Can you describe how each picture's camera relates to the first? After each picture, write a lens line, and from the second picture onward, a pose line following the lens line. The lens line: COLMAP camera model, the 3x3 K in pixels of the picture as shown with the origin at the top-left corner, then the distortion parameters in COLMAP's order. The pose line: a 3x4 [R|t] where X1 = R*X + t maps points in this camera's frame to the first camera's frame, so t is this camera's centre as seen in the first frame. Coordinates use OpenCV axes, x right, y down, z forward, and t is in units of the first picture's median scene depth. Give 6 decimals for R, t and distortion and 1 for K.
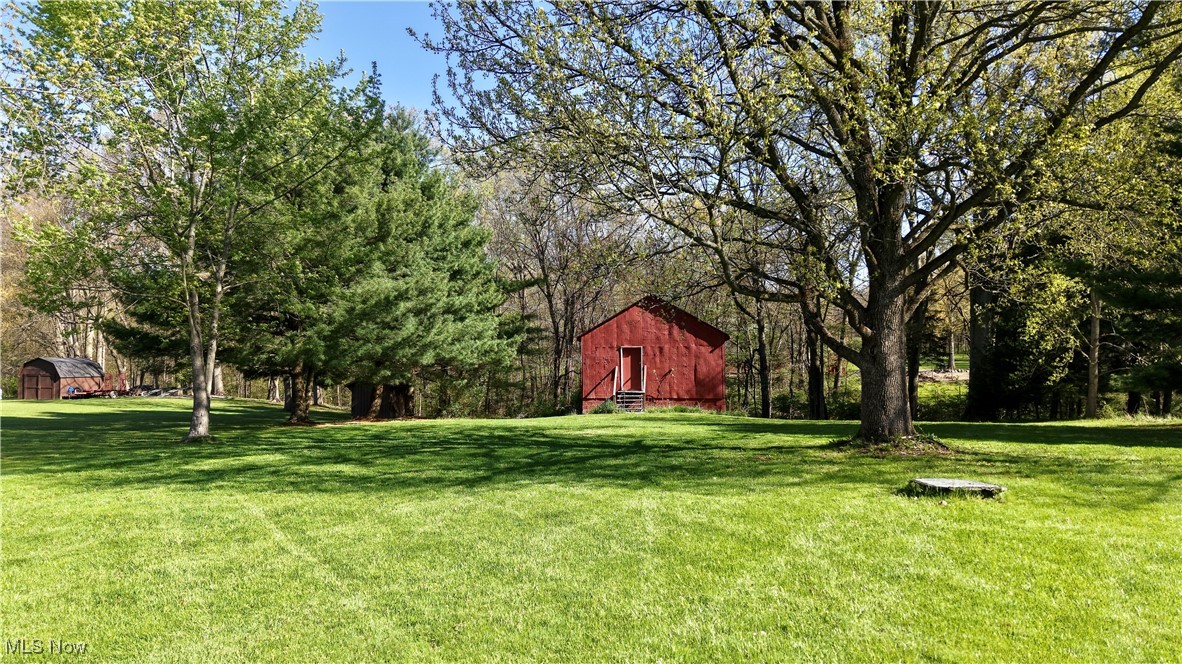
lens RADIAL K [[785.8, 0, 597.5], [0, 785.8, 336.6], [0, 0, 1]] dist [0.018851, -0.003790]
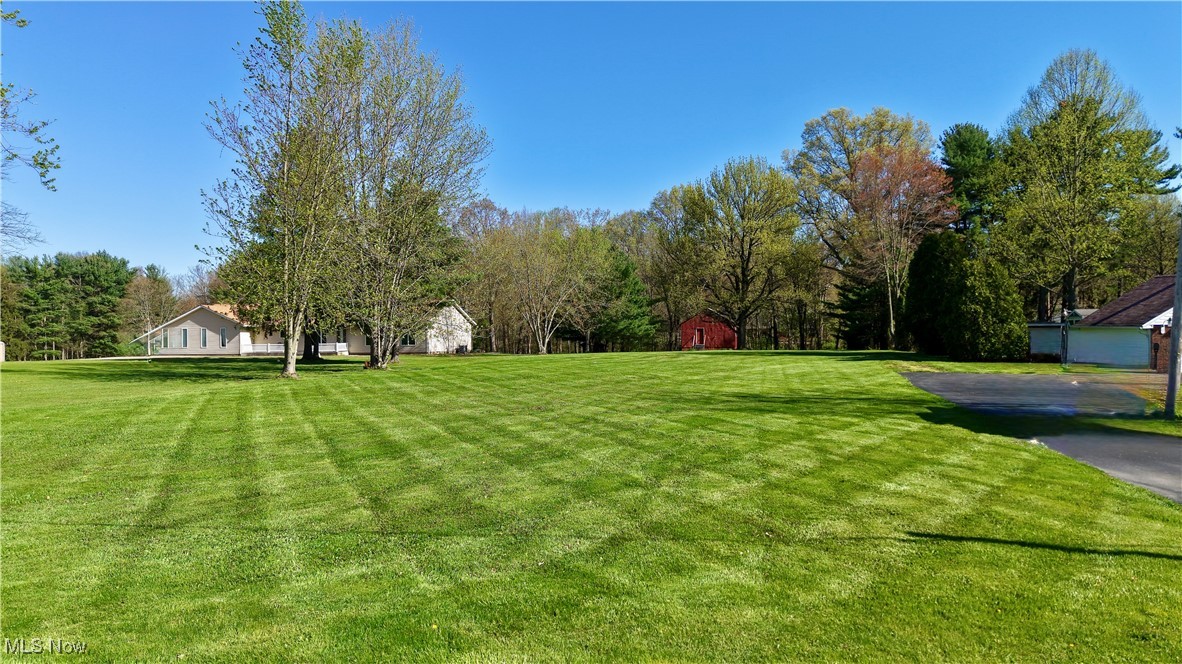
lens RADIAL K [[785.8, 0, 583.0], [0, 785.8, 332.5], [0, 0, 1]] dist [0.018851, -0.003790]
pose [[0.987693, -0.007825, -0.156207, 0.068559], [0.012103, 0.999577, 0.026460, -0.047798], [0.155934, -0.028025, 0.987370, -1.725919]]
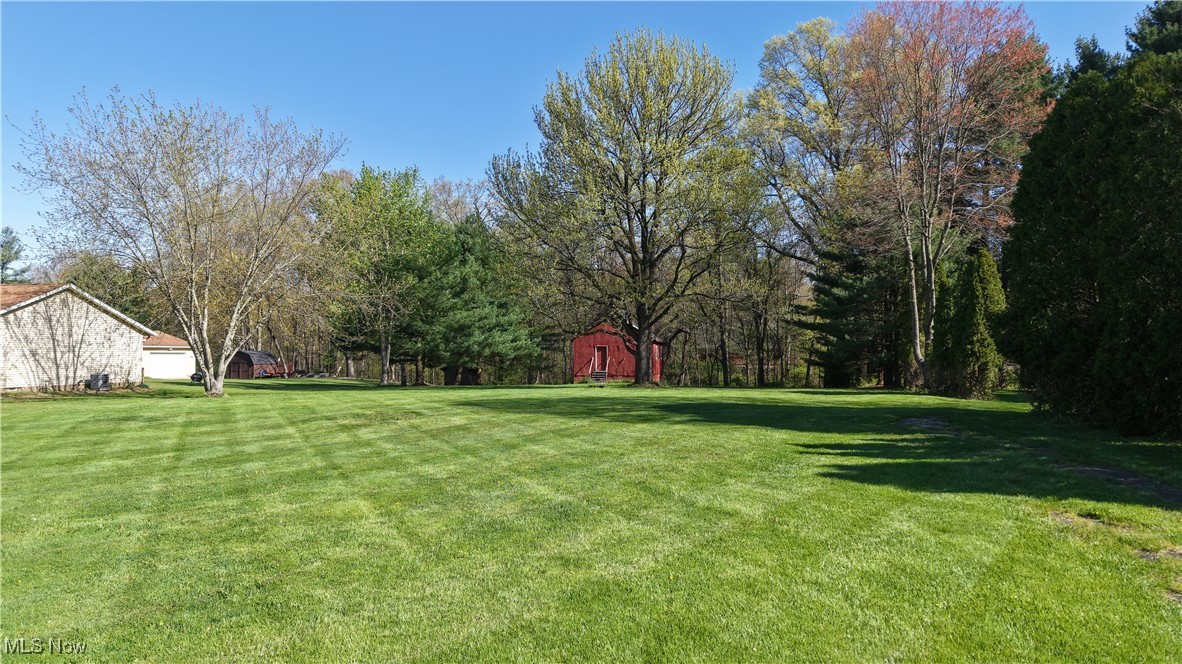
lens RADIAL K [[785.8, 0, 592.4], [0, 785.8, 337.5], [0, 0, 1]] dist [0.018851, -0.003790]
pose [[0.994105, -0.000342, -0.108420, 0.213081], [0.001440, 0.999948, 0.010051, -0.022889], [0.108411, -0.010148, 0.994054, -0.736567]]
